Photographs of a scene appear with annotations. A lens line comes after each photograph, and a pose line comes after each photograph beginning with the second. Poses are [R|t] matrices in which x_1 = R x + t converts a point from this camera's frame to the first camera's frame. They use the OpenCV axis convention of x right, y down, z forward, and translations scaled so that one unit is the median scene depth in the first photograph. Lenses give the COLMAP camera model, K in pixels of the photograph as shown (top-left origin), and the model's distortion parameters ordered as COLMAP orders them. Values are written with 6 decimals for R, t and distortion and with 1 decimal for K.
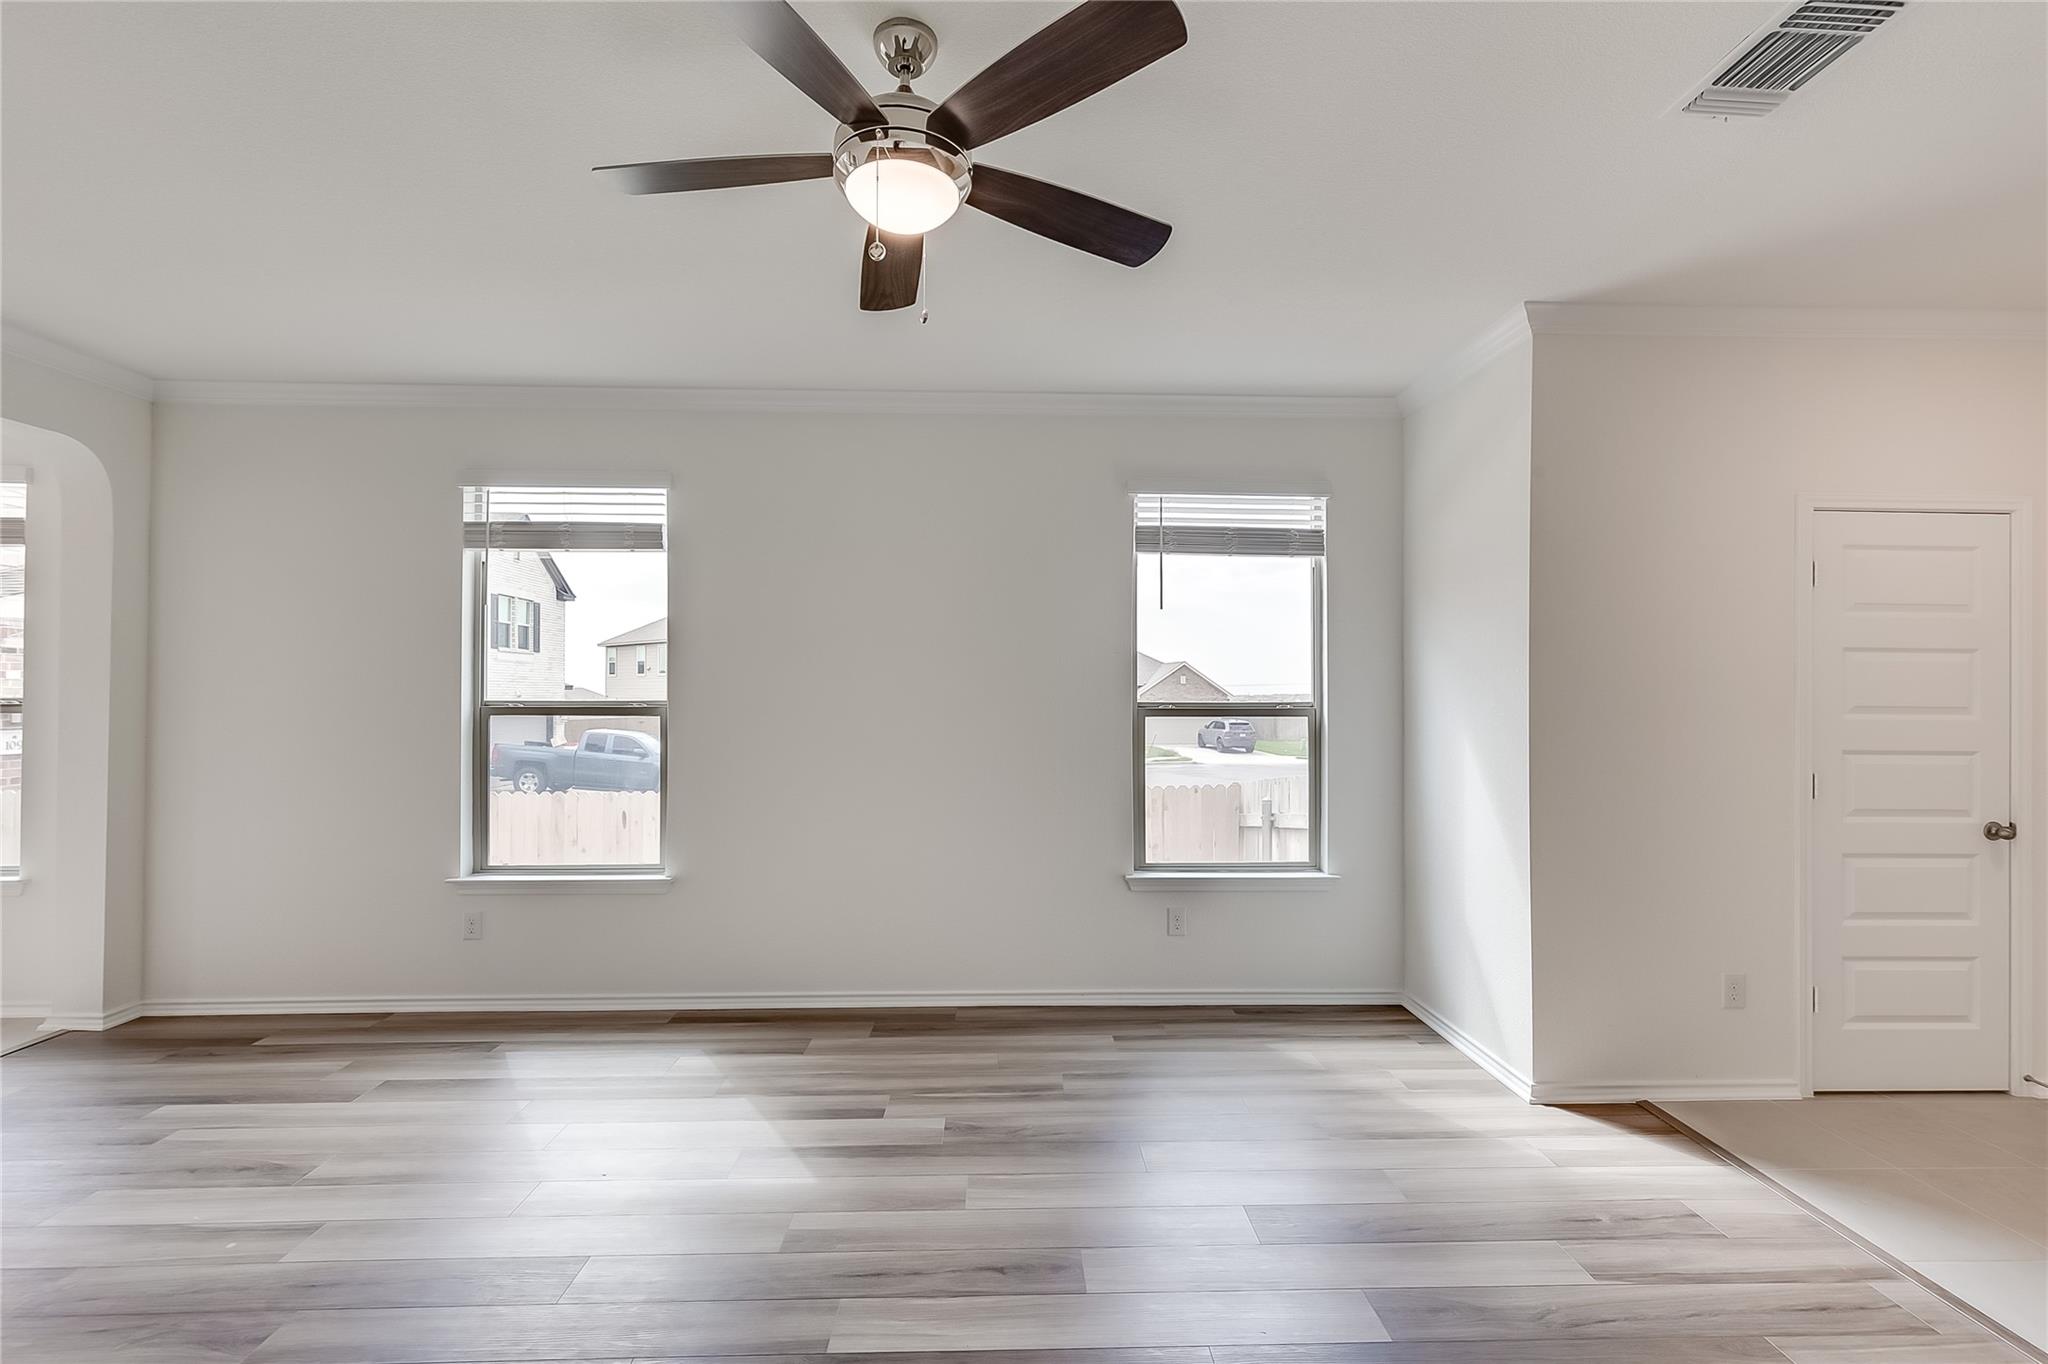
lens RADIAL K [[933.4, 0, 1031.6], [0, 933.4, 684.8], [0, 0, 1]] dist [0.007480, -0.000132]
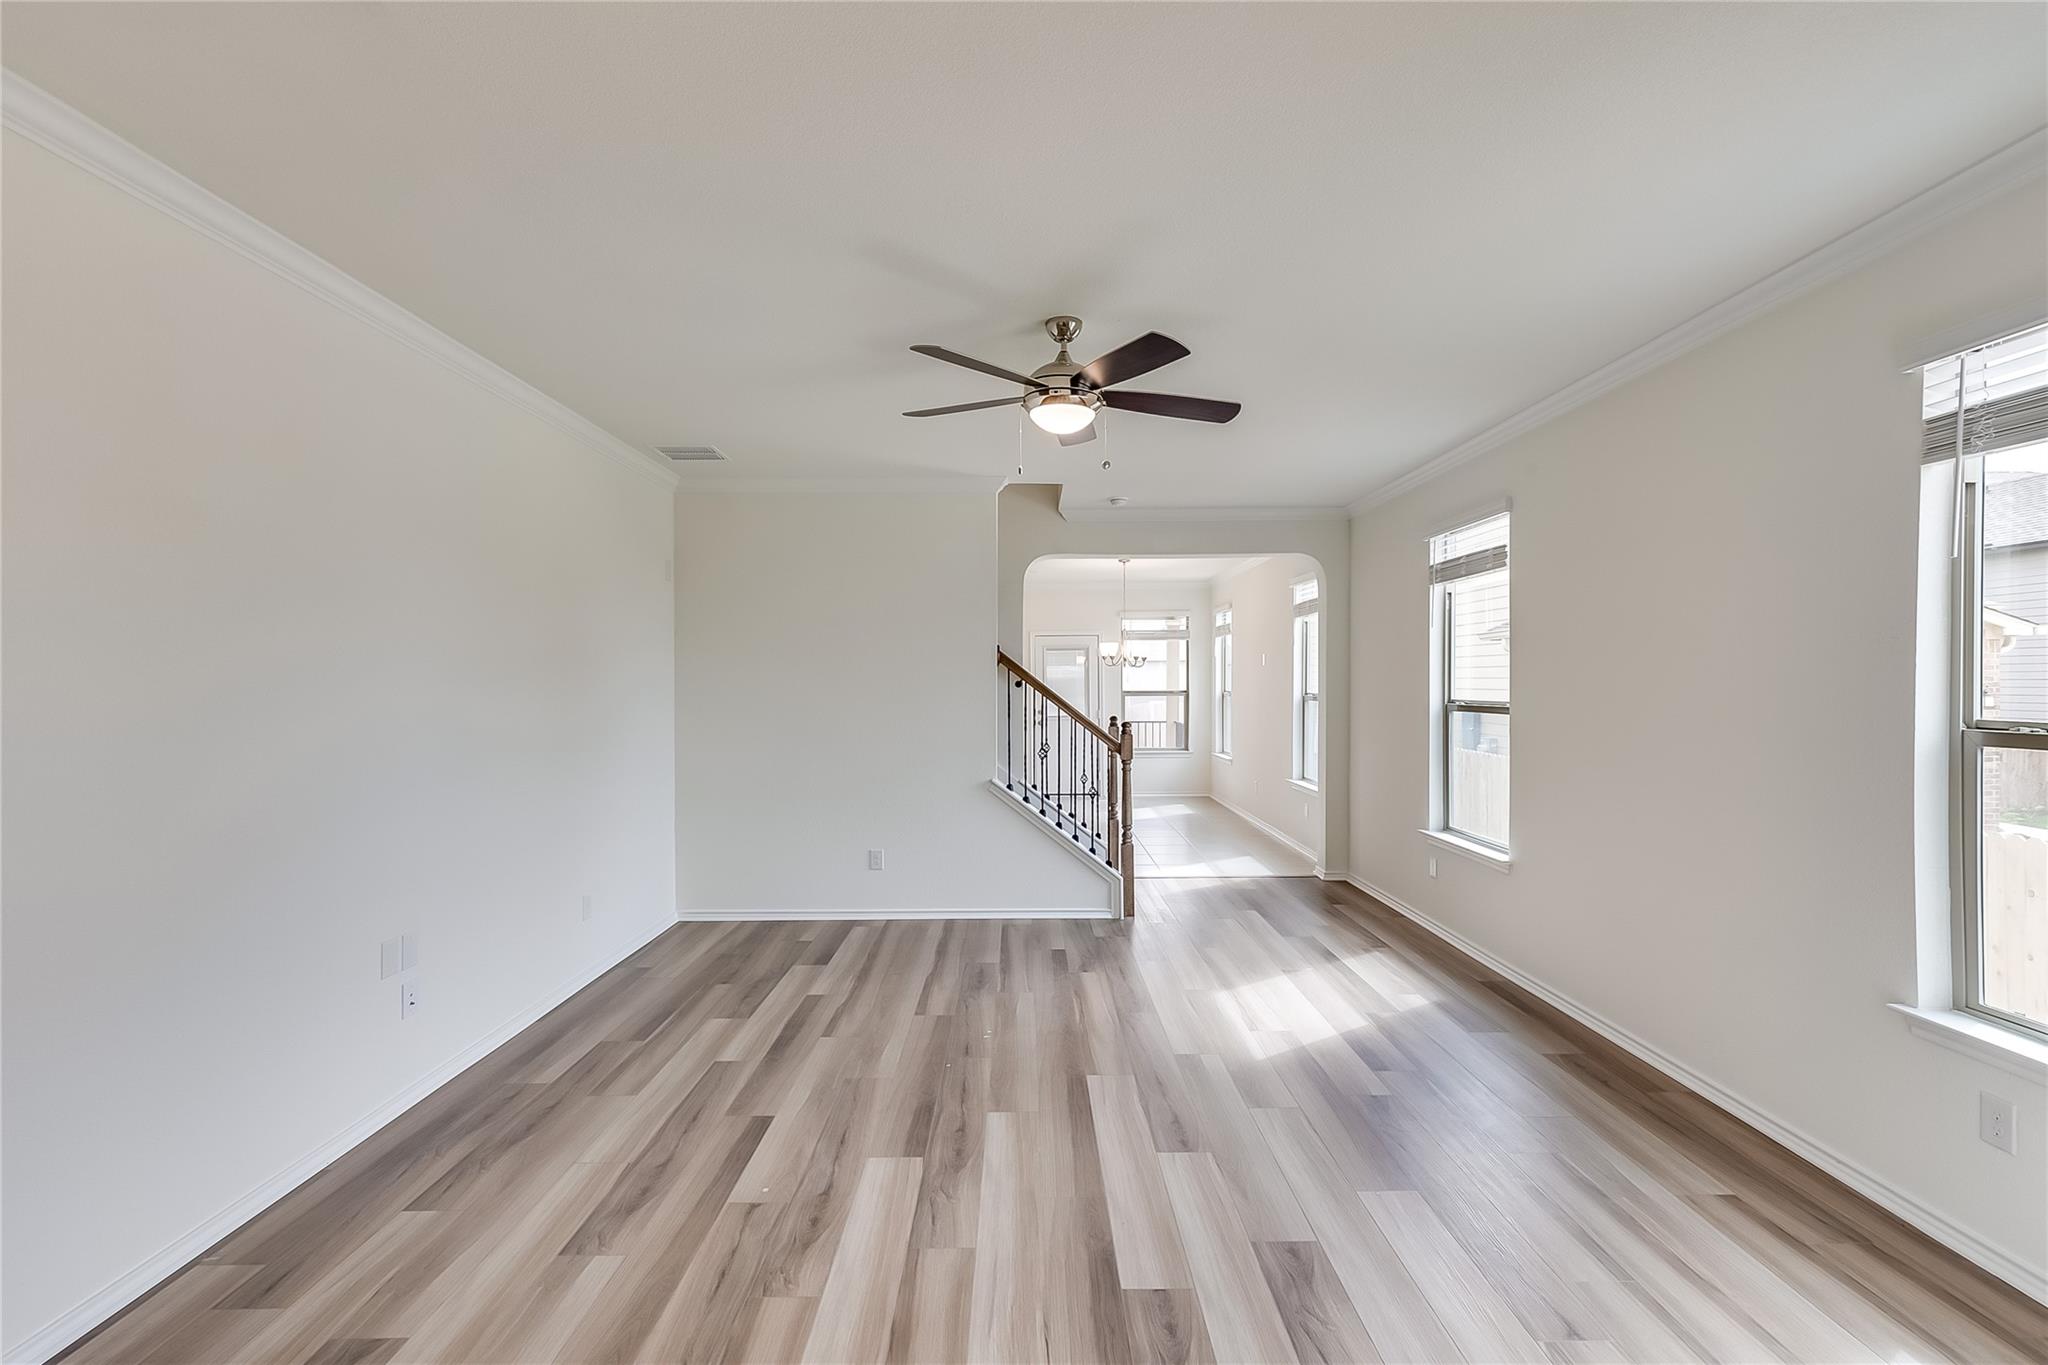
lens RADIAL K [[918.1, 0, 1021.9], [0, 918.1, 686.5], [0, 0, 1]] dist [0.006991, 0.000111]
pose [[-0.027607, 0.001281, -0.999618, 0.794076], [0.008968, 0.999959, 0.001034, -0.008161], [0.999579, -0.008936, -0.027617, 0.494944]]
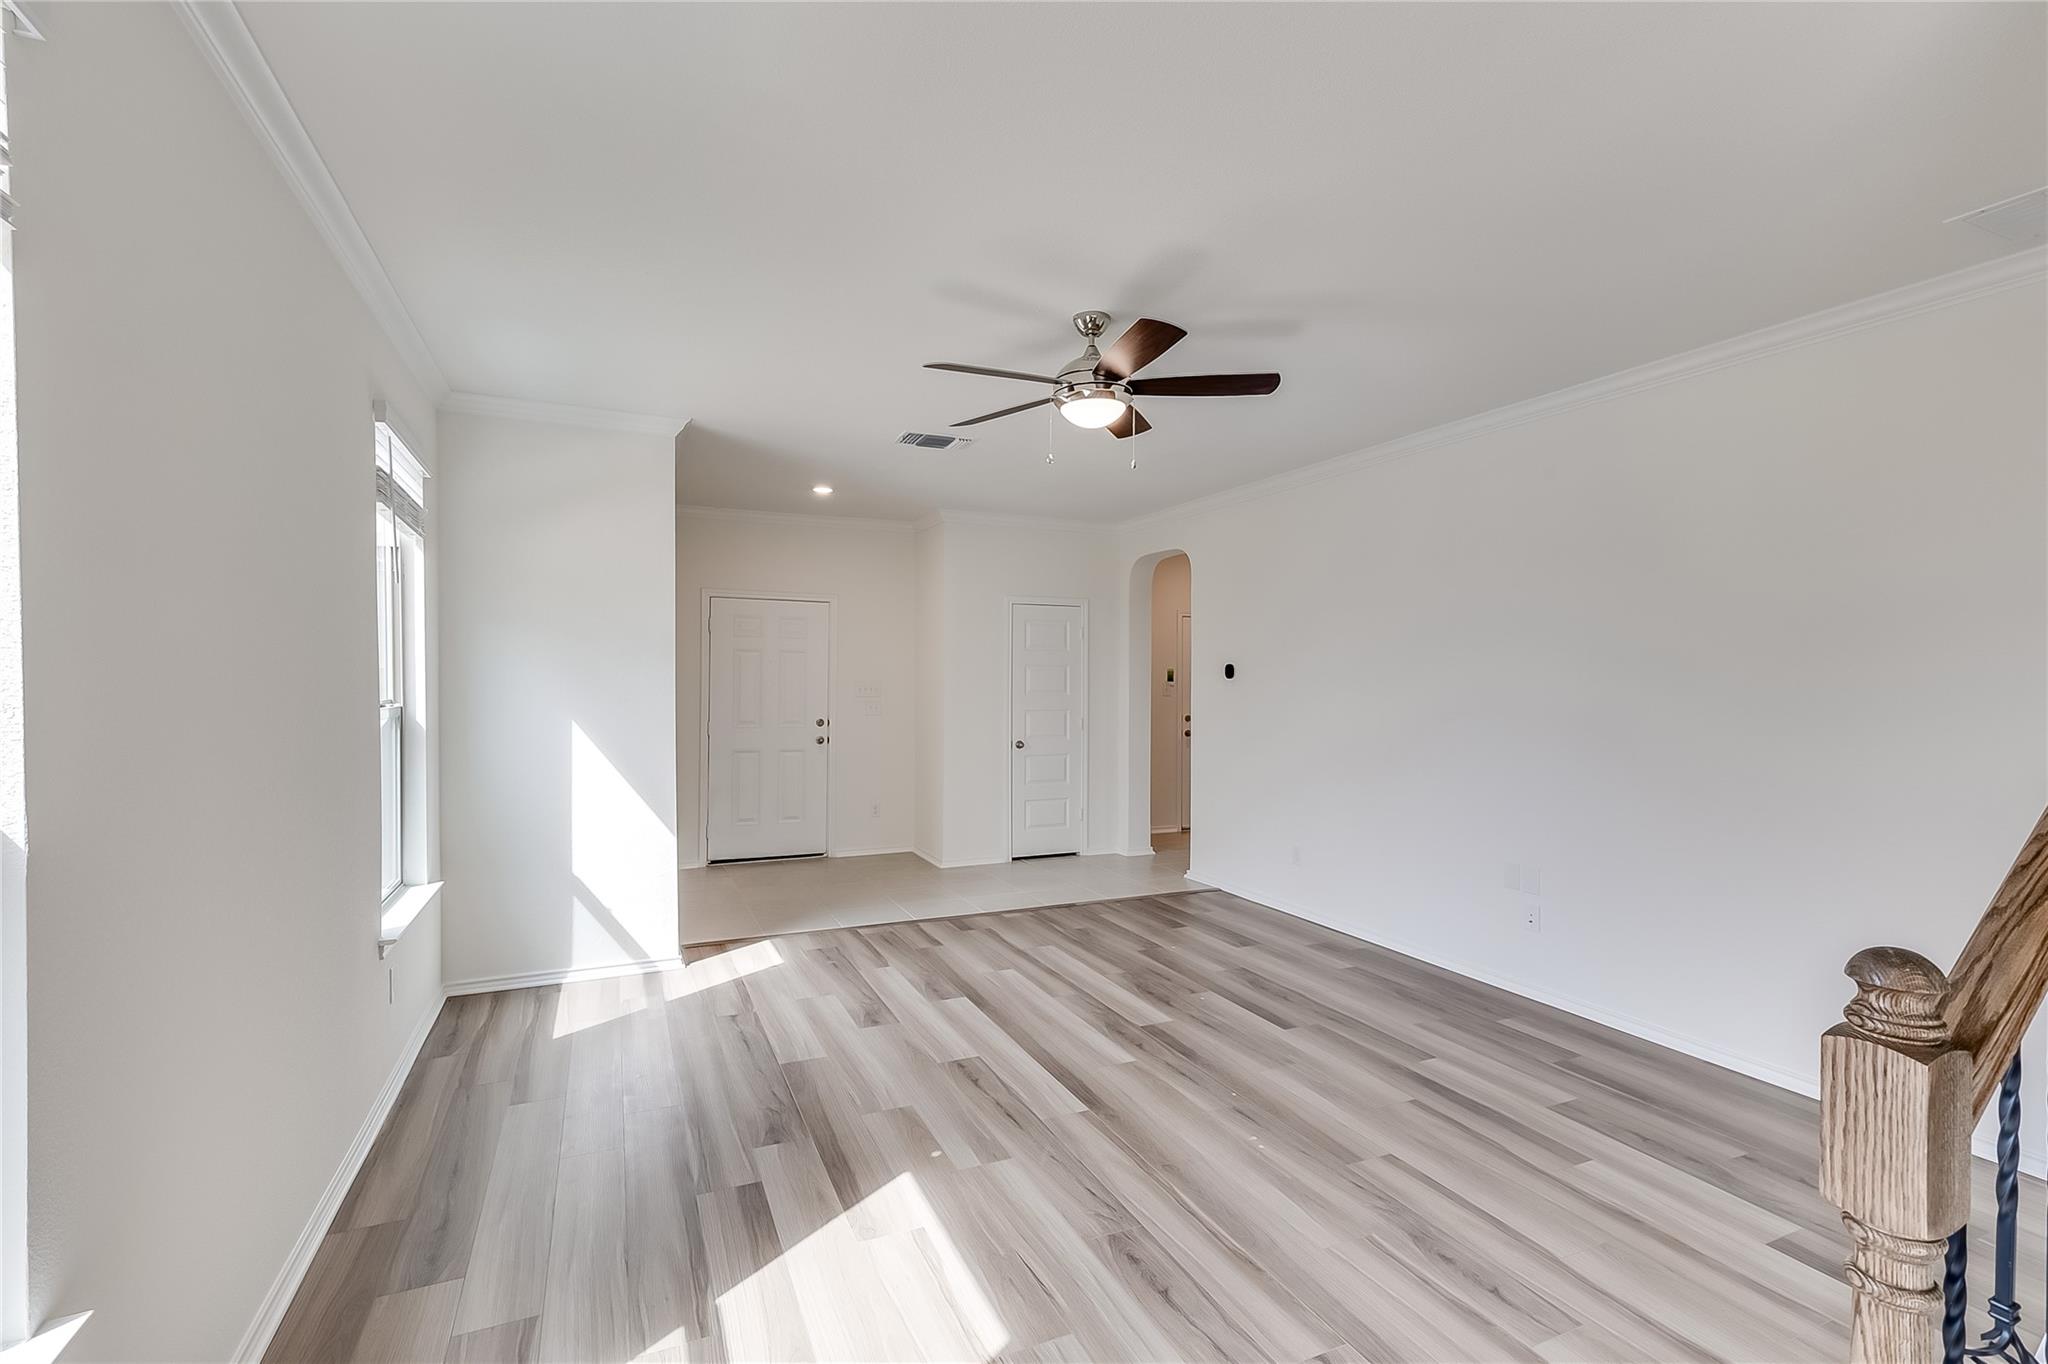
lens RADIAL K [[949.2, 0, 1042.9], [0, 949.2, 679.9], [0, 0, 1]] dist [-0.000299, -0.000178]
pose [[-0.392750, -0.007207, 0.919617, -0.877761], [-0.010343, 0.999941, 0.003419, -0.009284], [-0.919587, -0.008169, -0.392801, 0.904848]]
